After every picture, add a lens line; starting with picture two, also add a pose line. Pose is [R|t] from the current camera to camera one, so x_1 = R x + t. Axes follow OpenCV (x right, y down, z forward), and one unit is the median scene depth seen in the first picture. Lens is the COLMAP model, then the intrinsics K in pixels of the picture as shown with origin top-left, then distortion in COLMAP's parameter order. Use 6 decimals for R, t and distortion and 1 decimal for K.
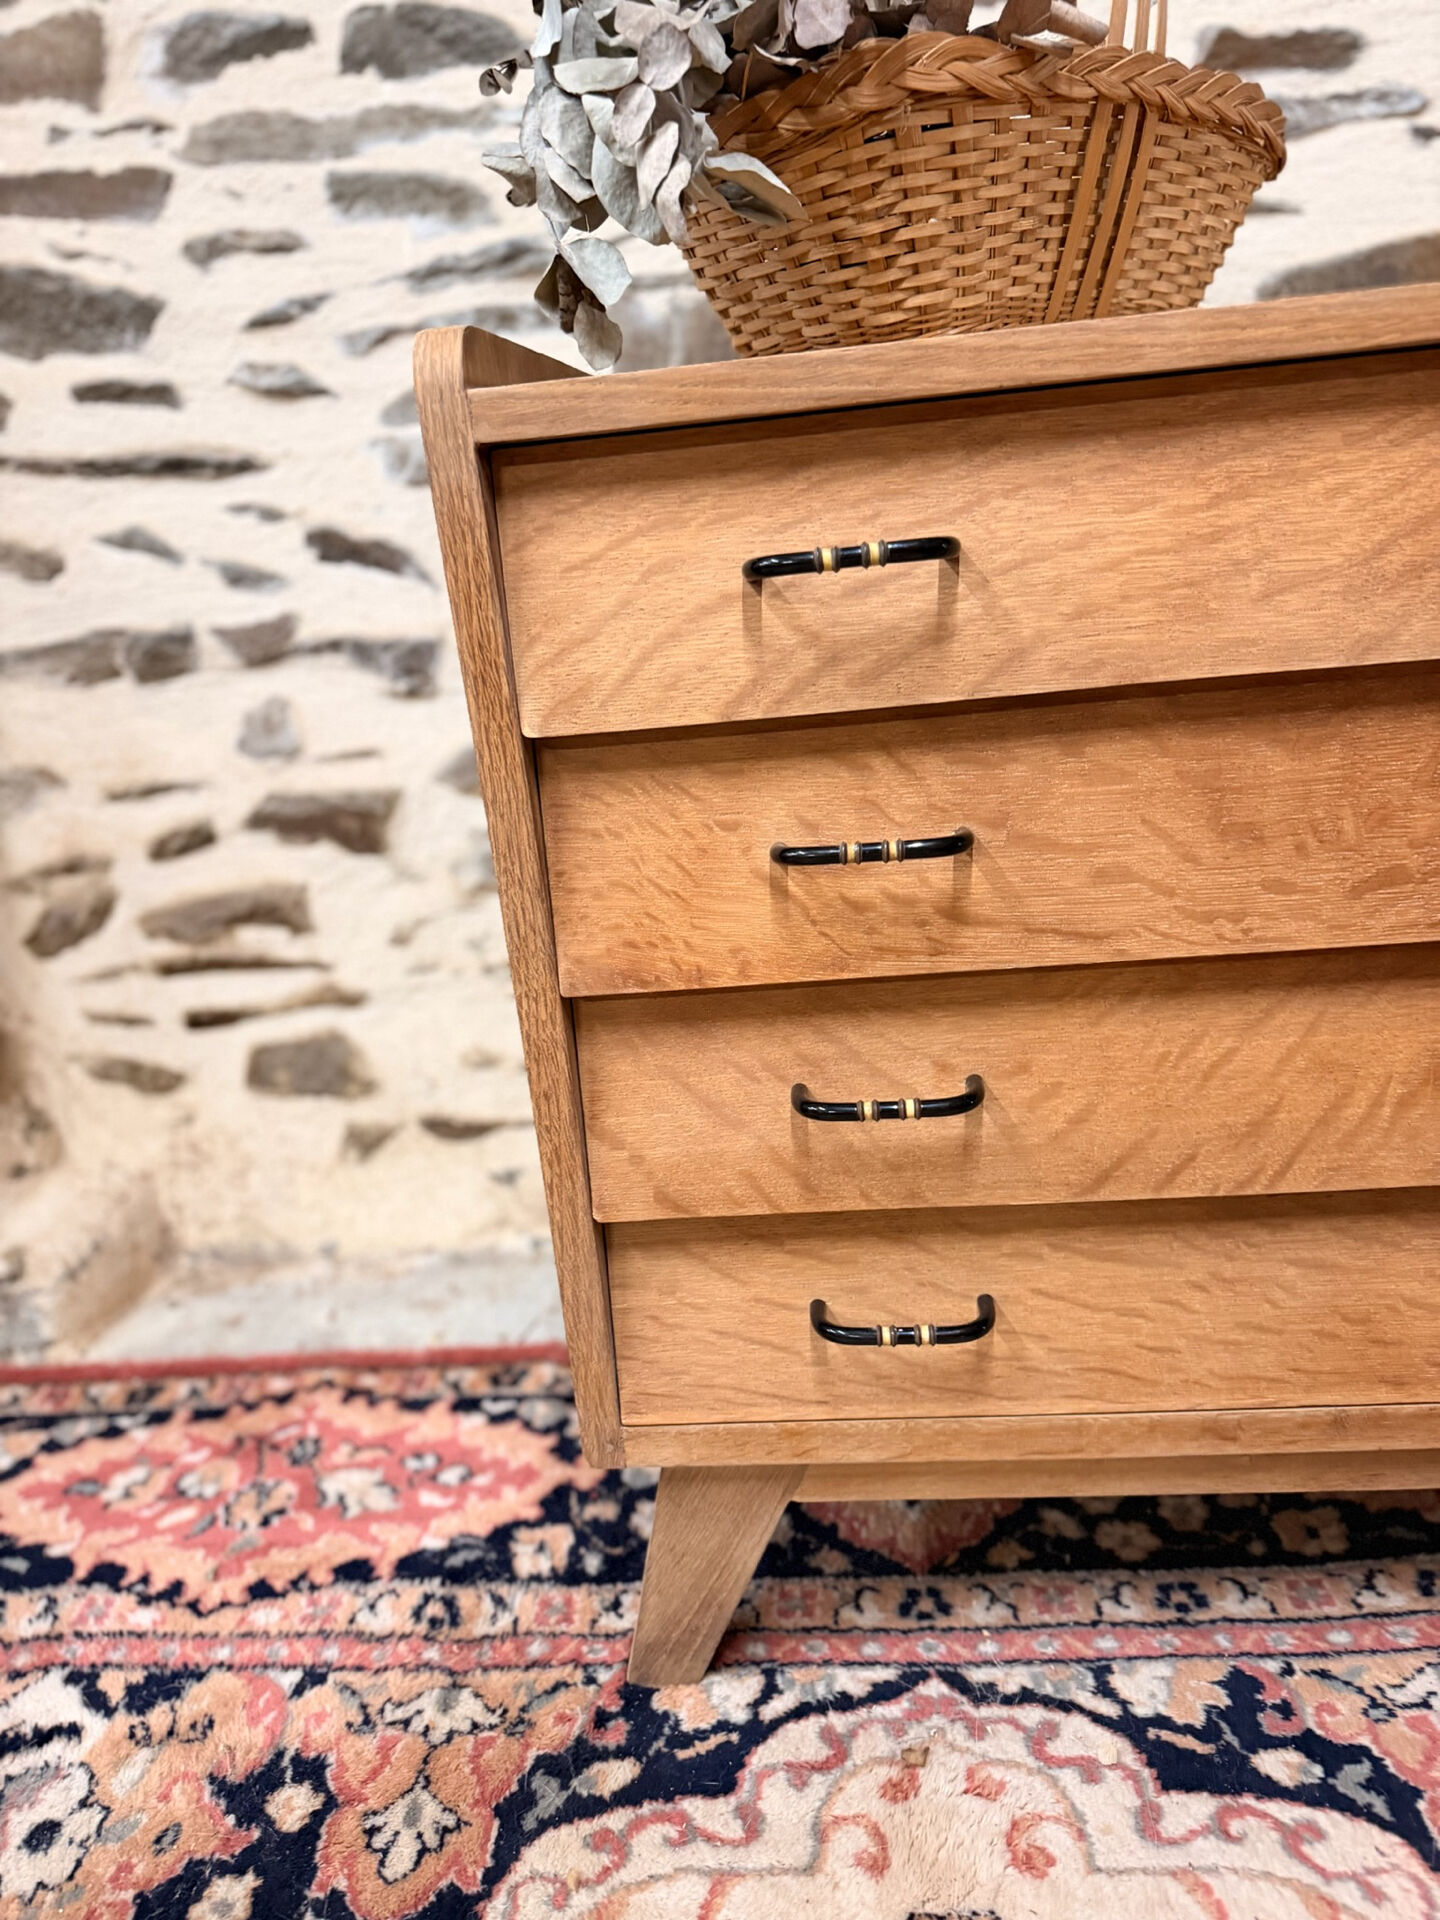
lens RADIAL K [[1366.8, 0, 716.9], [0, 1366.8, 958.2], [0, 0, 1]] dist [-0.004724, -0.004564]
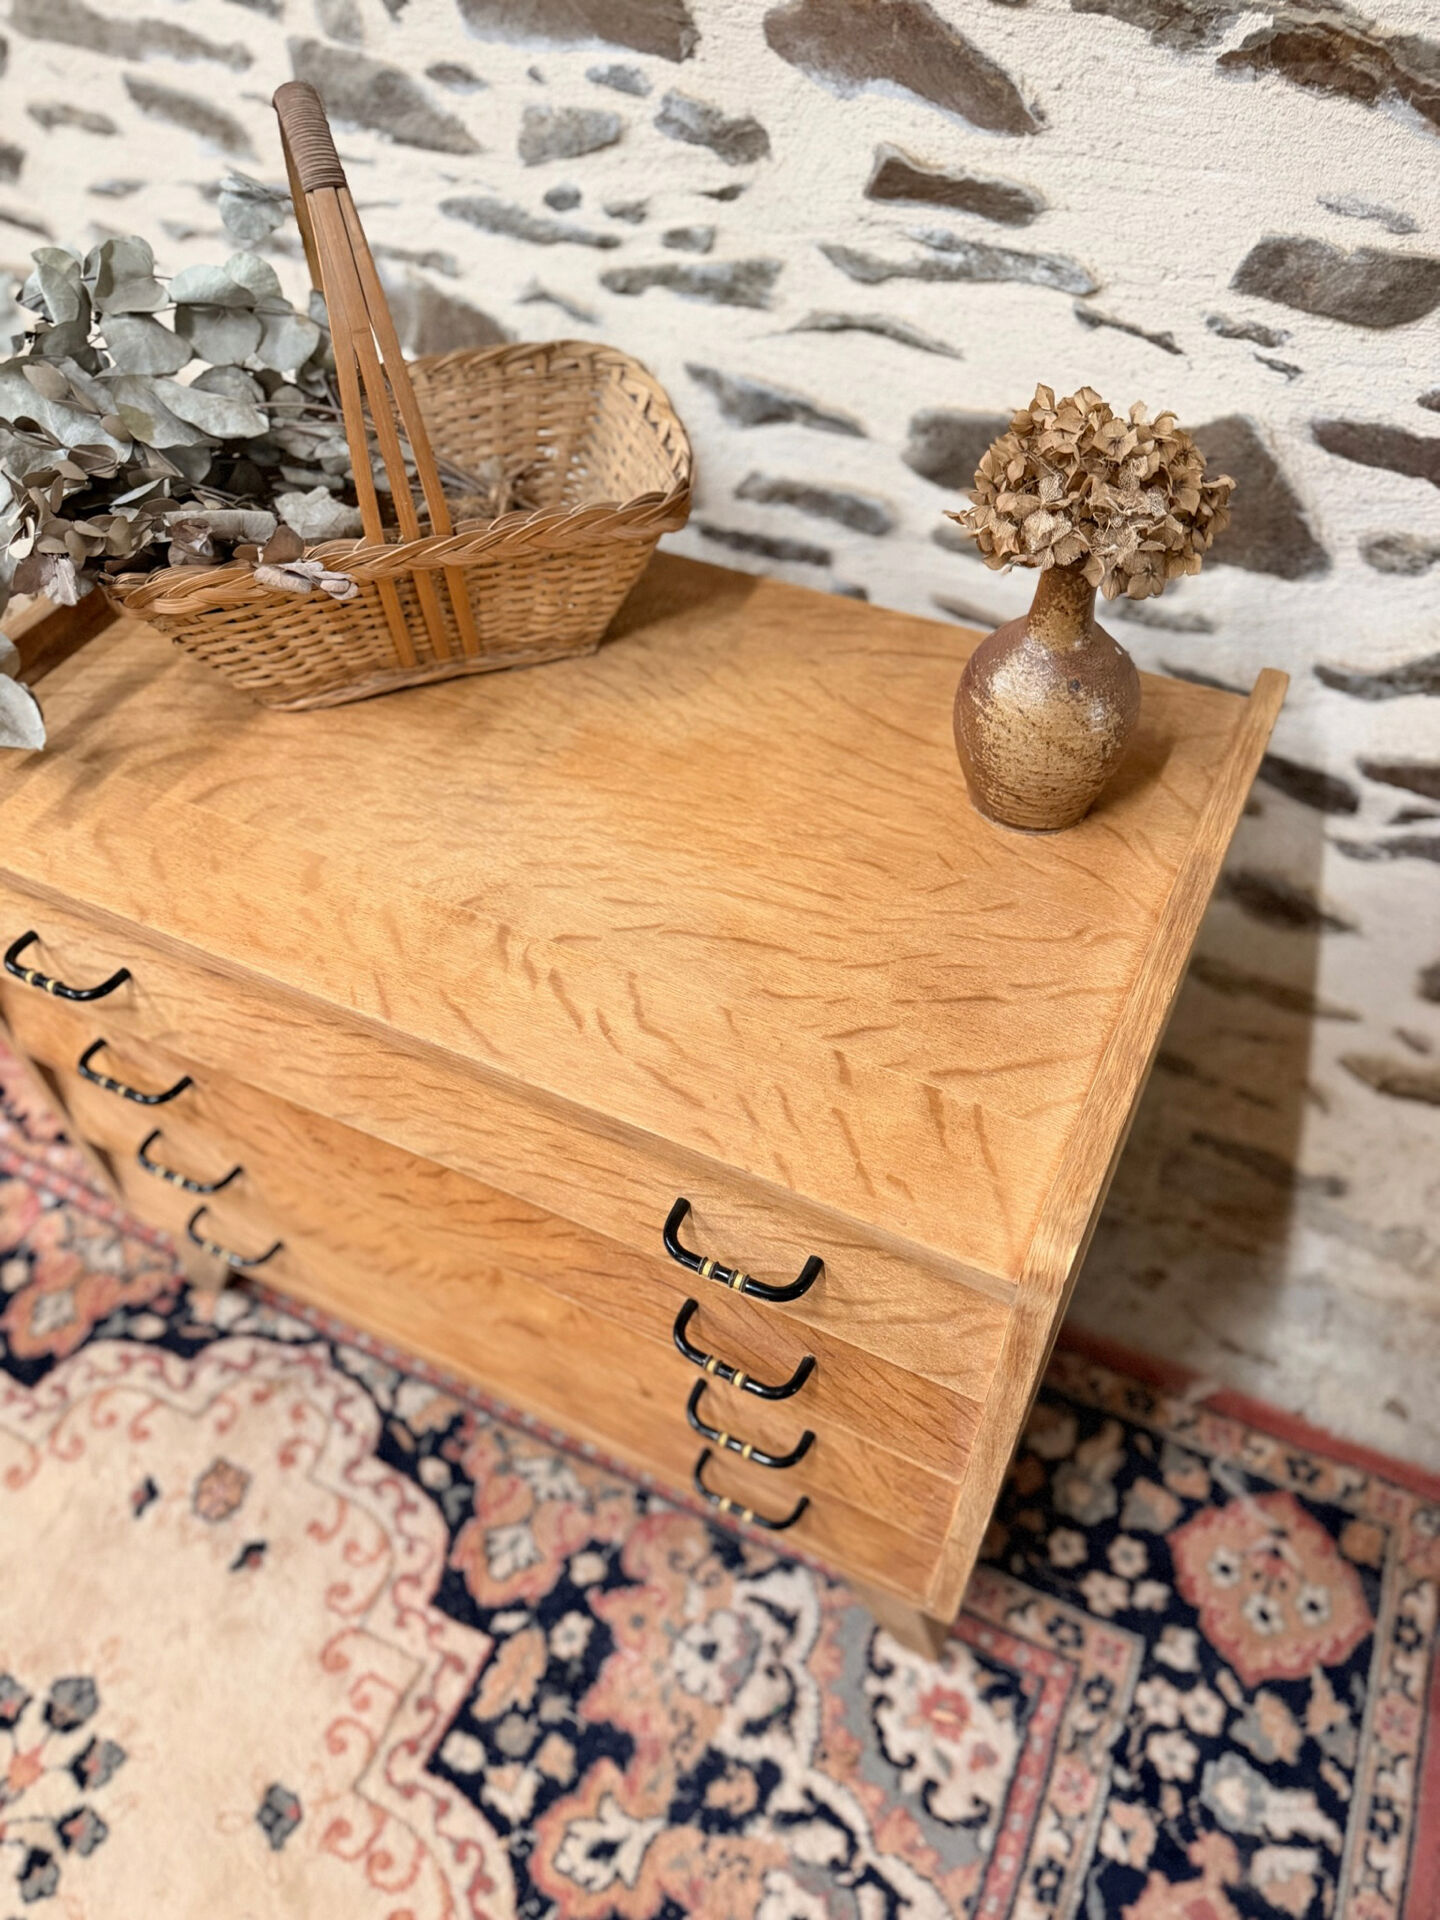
lens RADIAL K [[1366.8, 0, 716.9], [0, 1366.8, 958.2], [0, 0, 1]] dist [-0.004724, -0.004564]
pose [[0.926904, 0.325165, -0.187394, 0.817574], [-0.178086, 0.820604, 0.543042, -0.964532], [0.330354, -0.469976, 0.818529, -0.056850]]
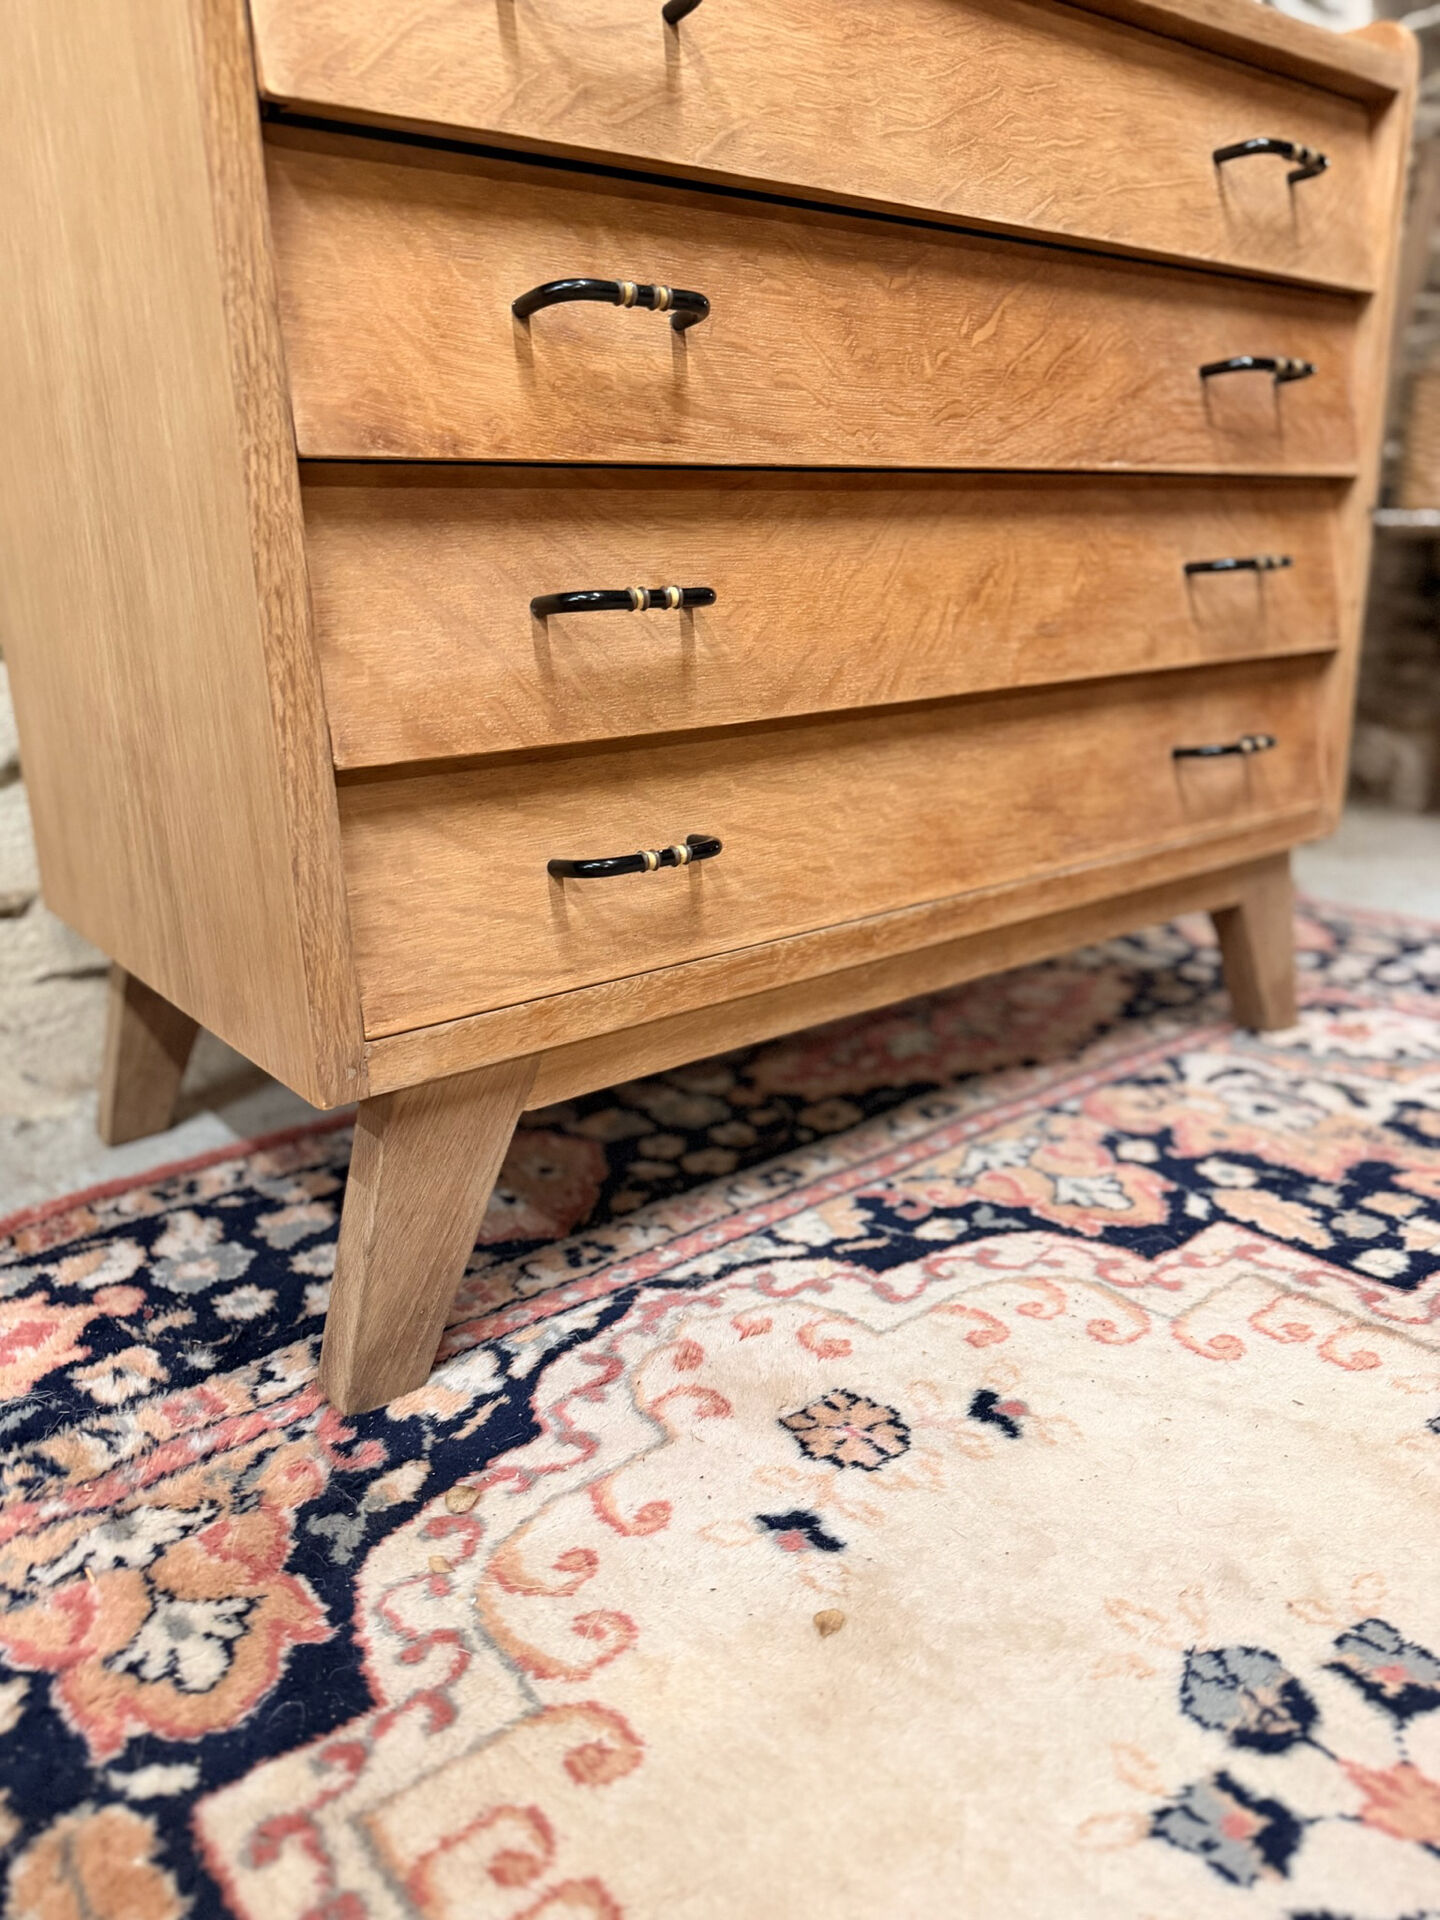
lens RADIAL K [[1348.1, 0, 702.2], [0, 1348.1, 966.1], [0, 0, 1]] dist [0.095557, -0.158240]
pose [[0.739671, -0.122869, 0.661657, -0.432271], [0.172018, 0.985049, -0.009378, 0.317601], [-0.650613, 0.120754, 0.749748, 0.215226]]
